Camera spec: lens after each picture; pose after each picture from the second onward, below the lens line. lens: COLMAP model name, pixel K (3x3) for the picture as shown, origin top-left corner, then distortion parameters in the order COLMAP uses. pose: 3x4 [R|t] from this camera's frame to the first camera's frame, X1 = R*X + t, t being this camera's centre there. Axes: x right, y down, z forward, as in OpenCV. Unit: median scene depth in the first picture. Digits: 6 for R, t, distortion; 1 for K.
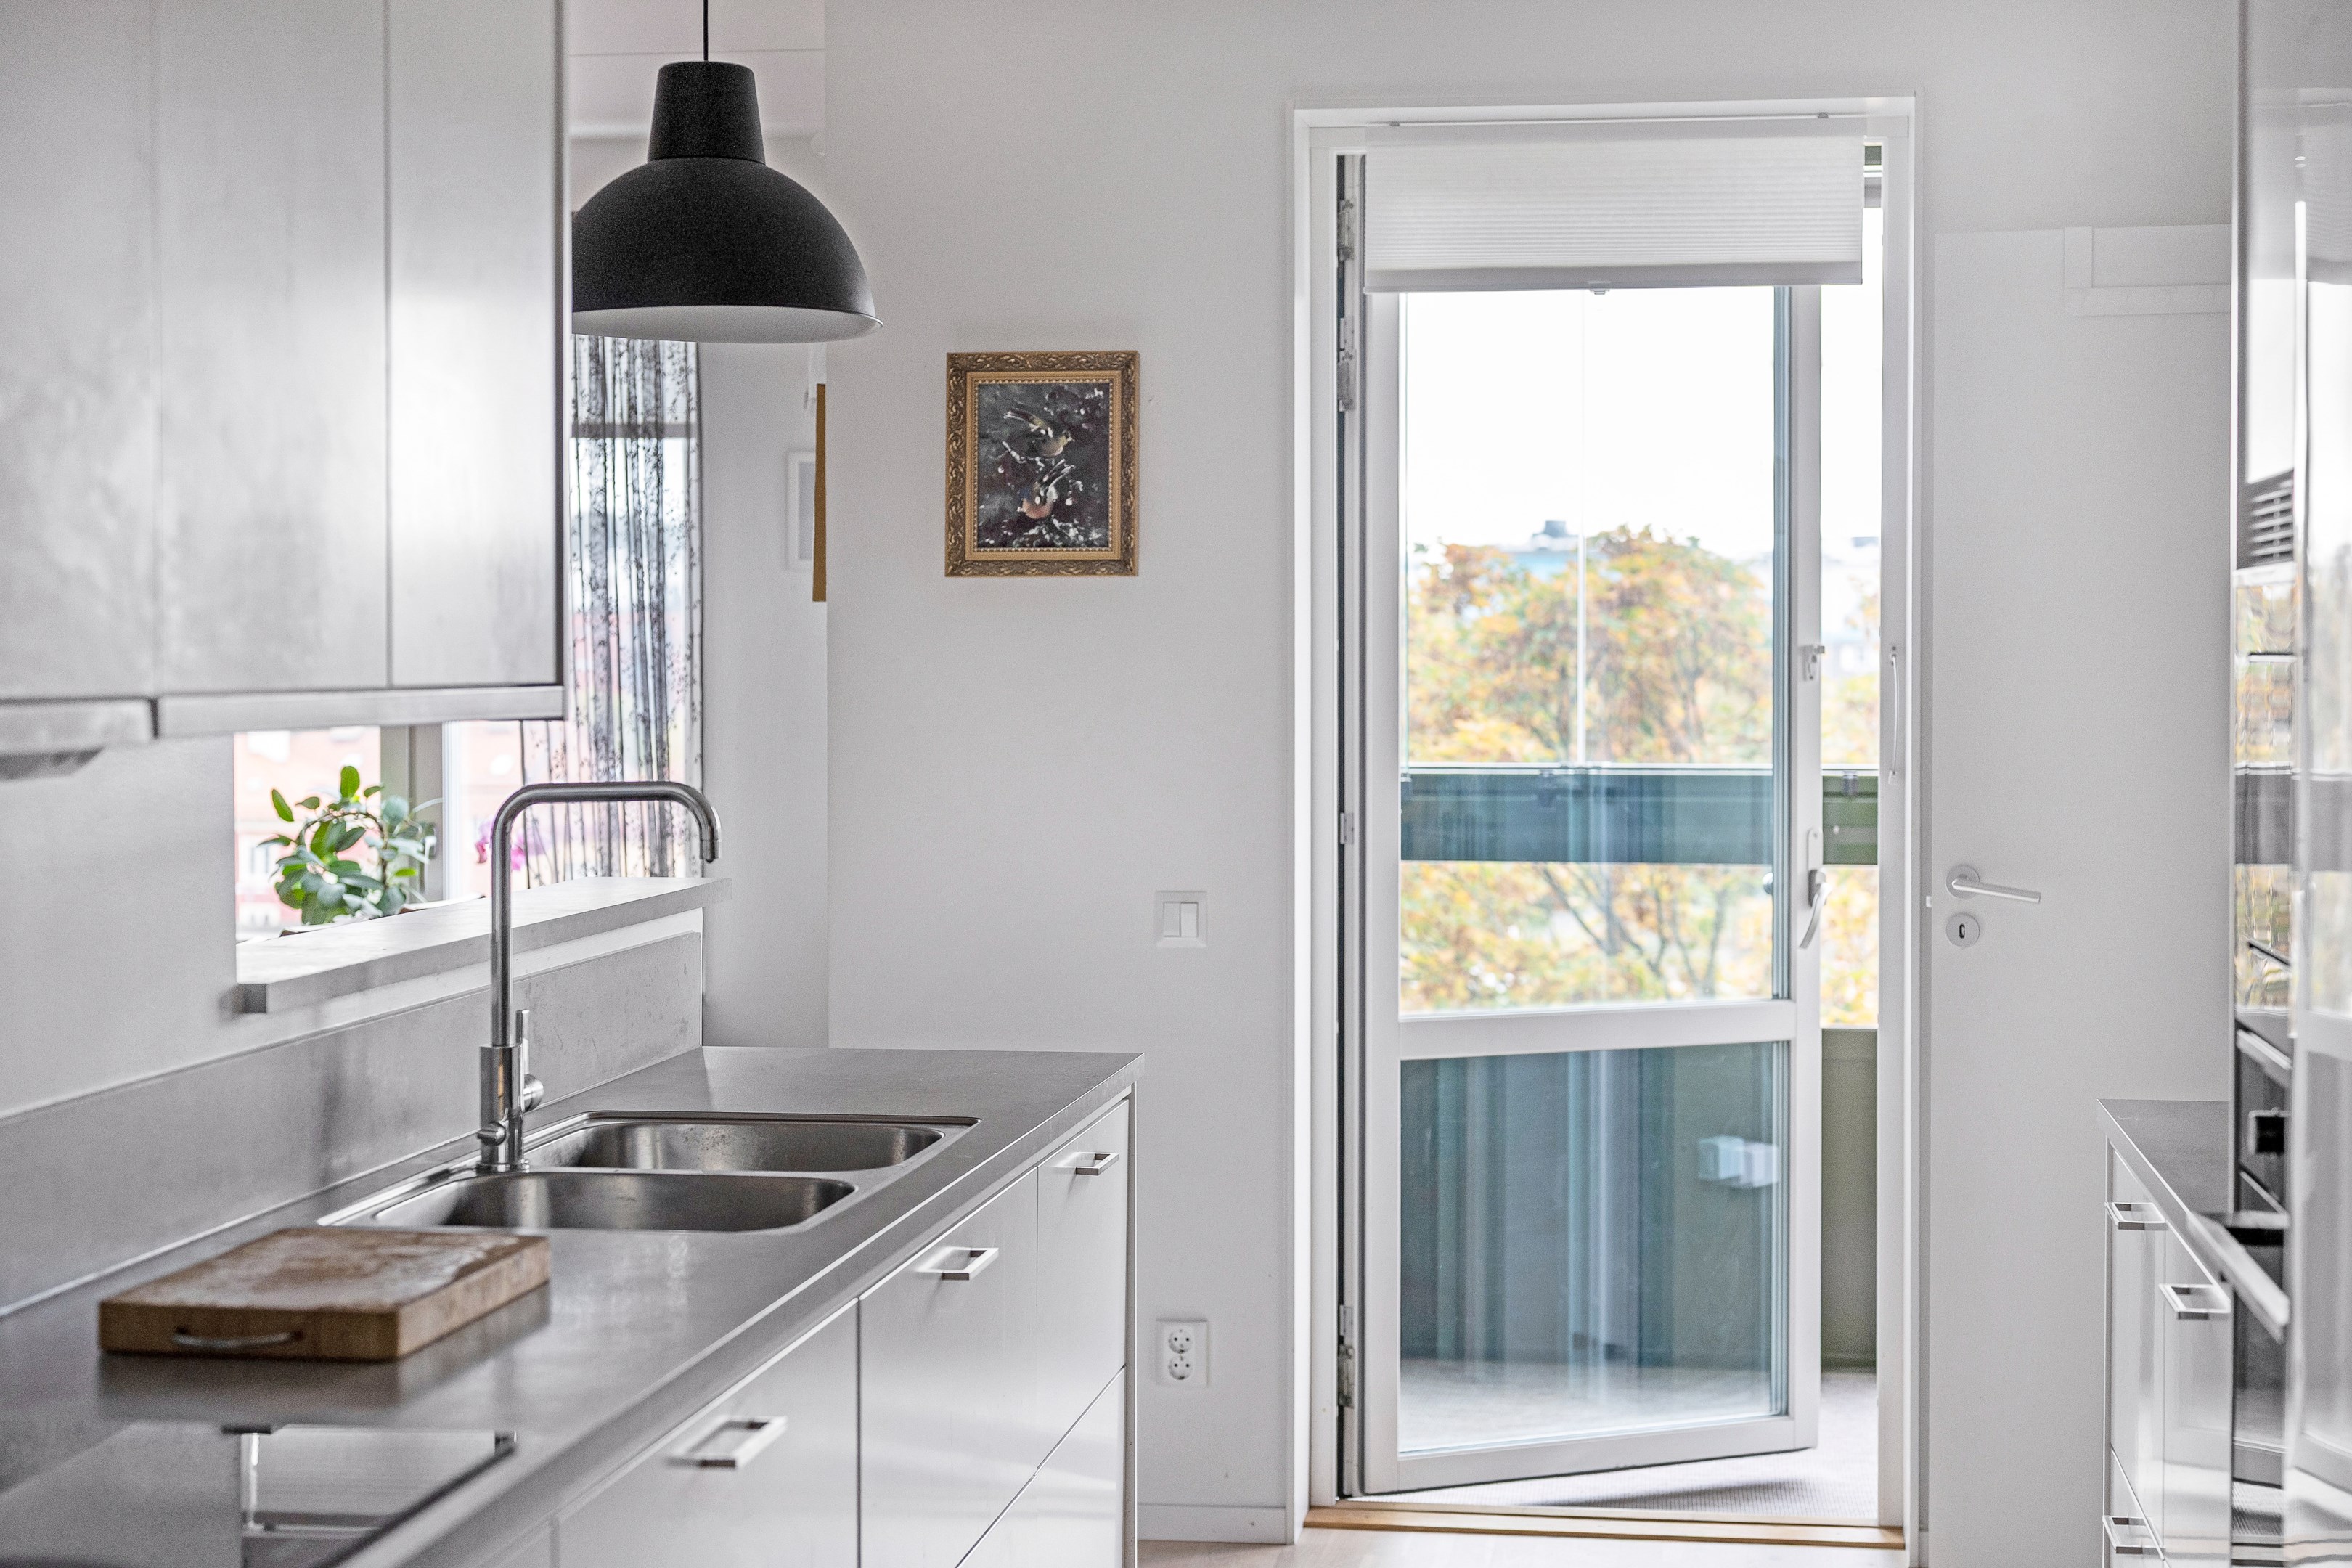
lens RADIAL K [[3460.5, 0, 1272.9], [0, 3460.5, 763.2], [0, 0, 1]] dist [0.000996, 0.000000]
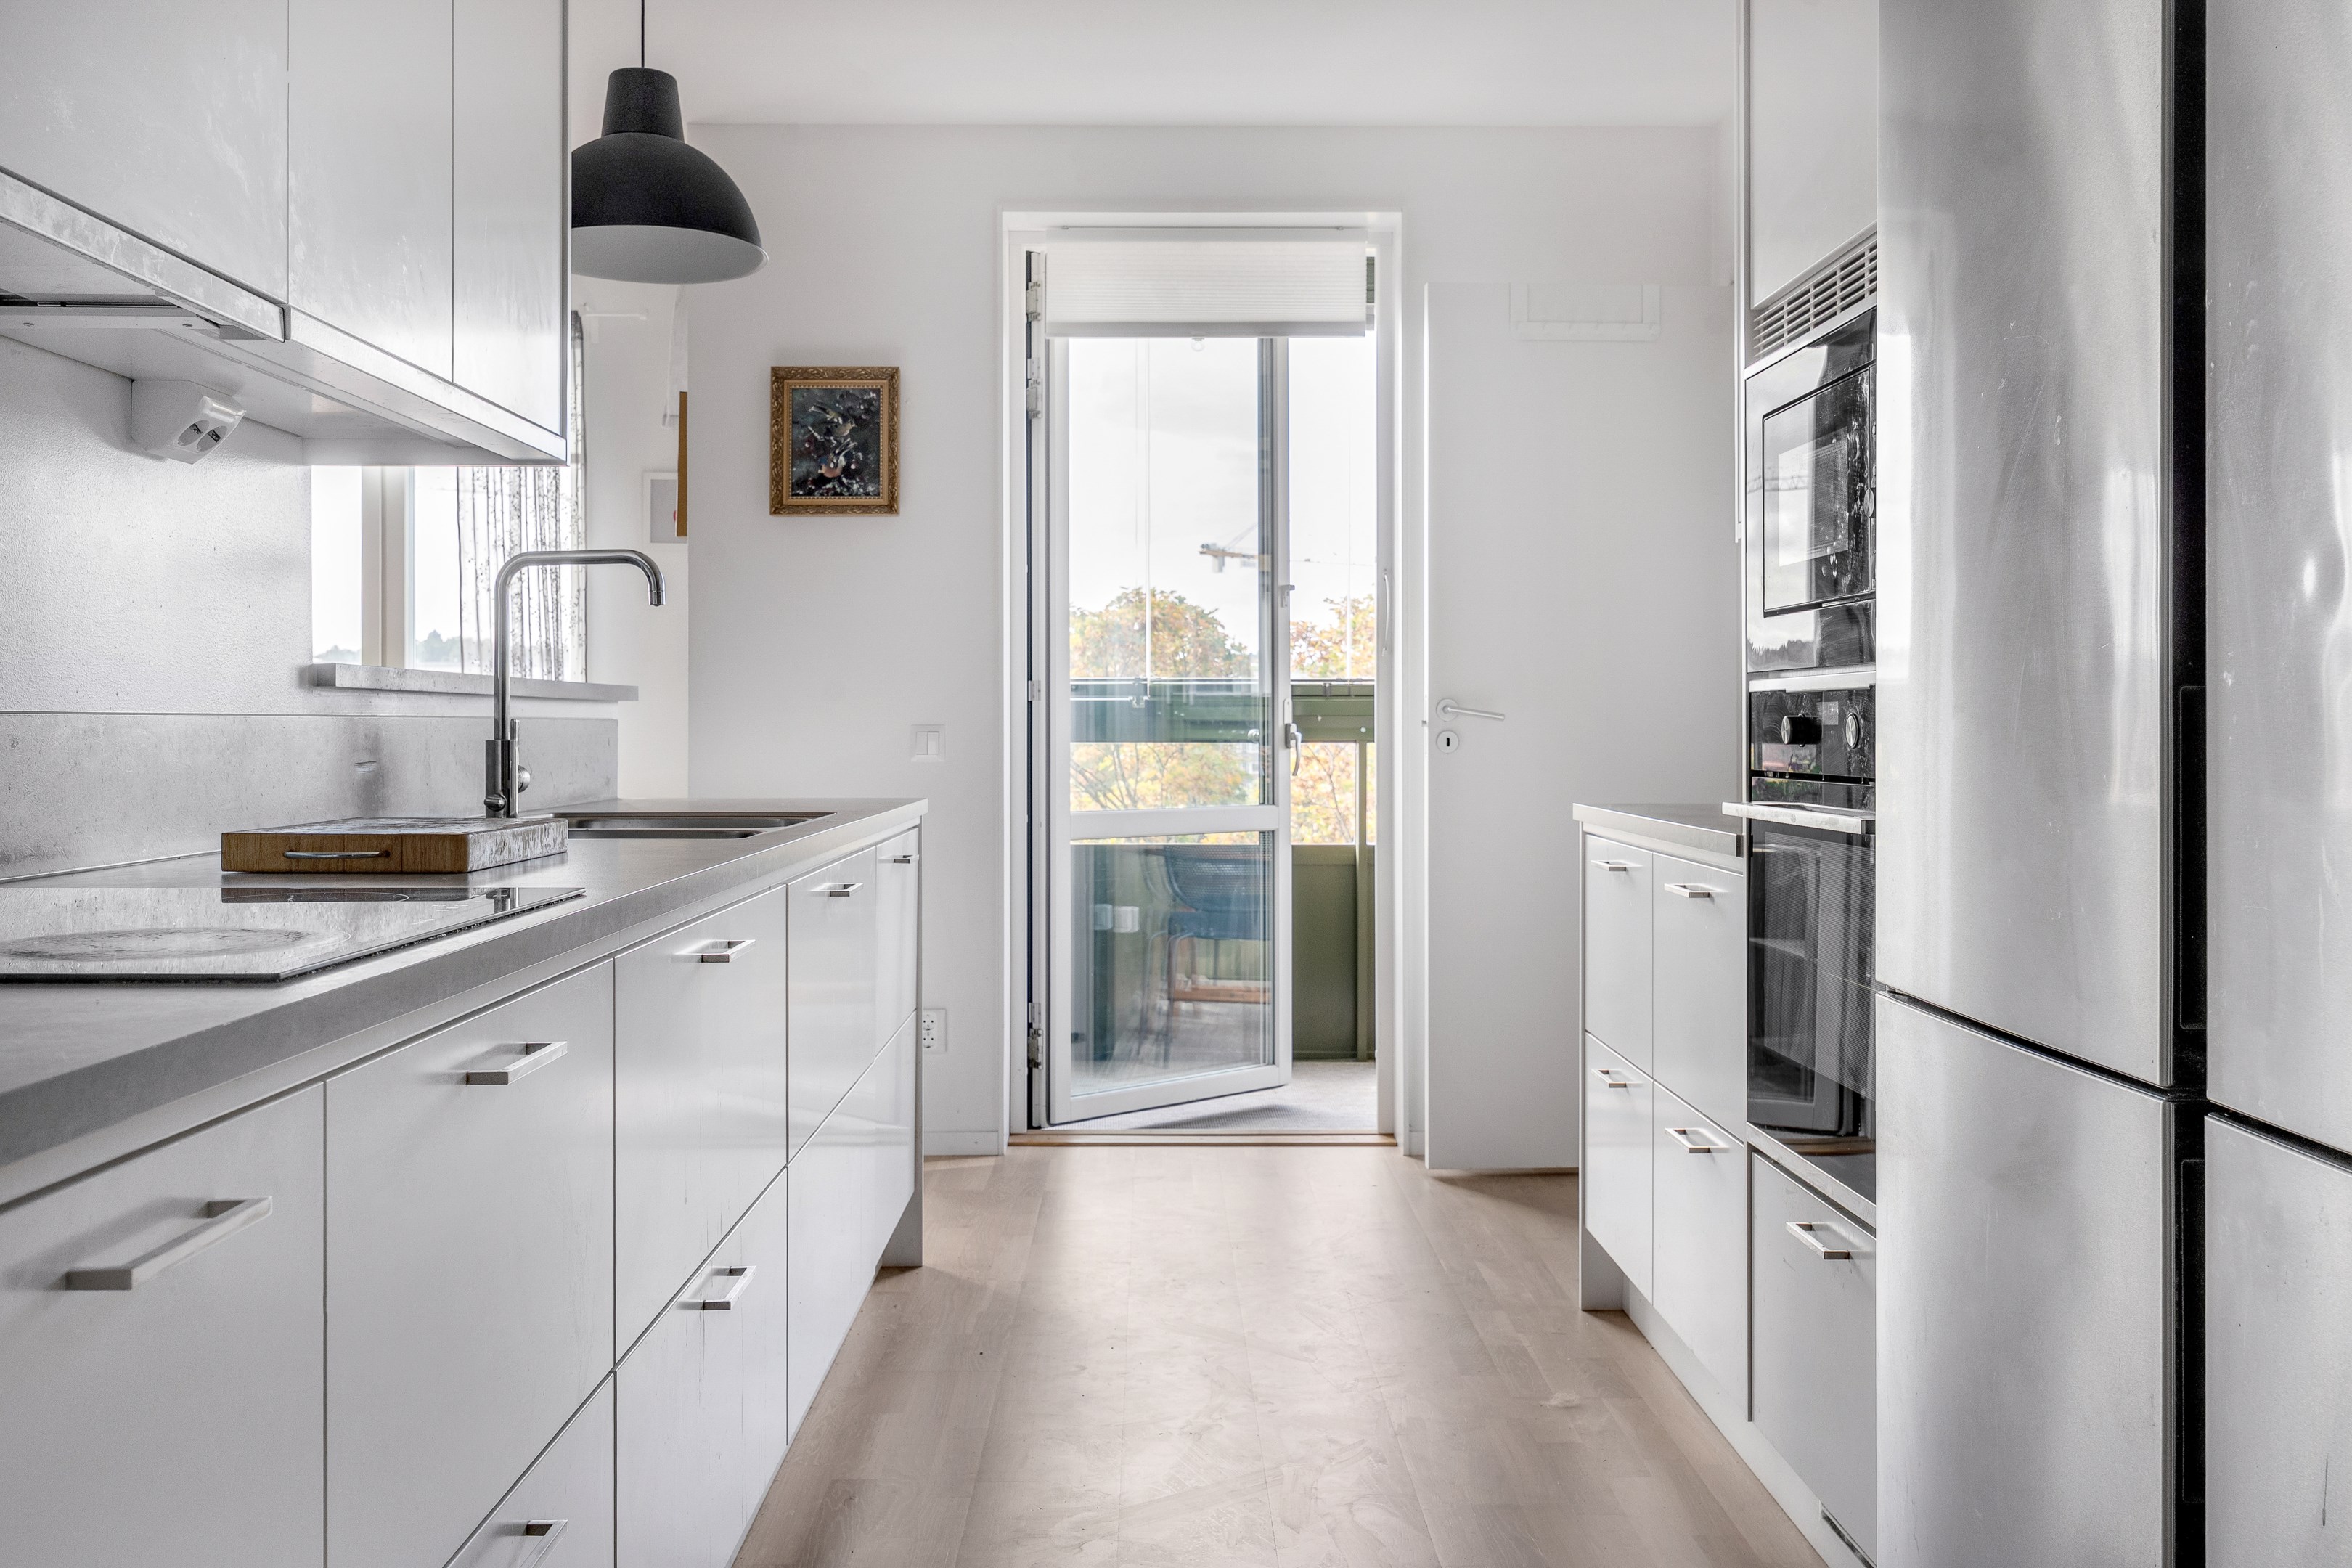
lens RADIAL K [[2050.6, 0, 1172.1], [0, 2050.6, 746.8], [0, 0, 1]] dist [0.002341, -0.005412]
pose [[0.990105, -0.002740, 0.140304, -0.046857], [0.005984, 0.999724, -0.022701, 0.067838], [-0.140203, 0.023316, 0.989848, 0.096355]]
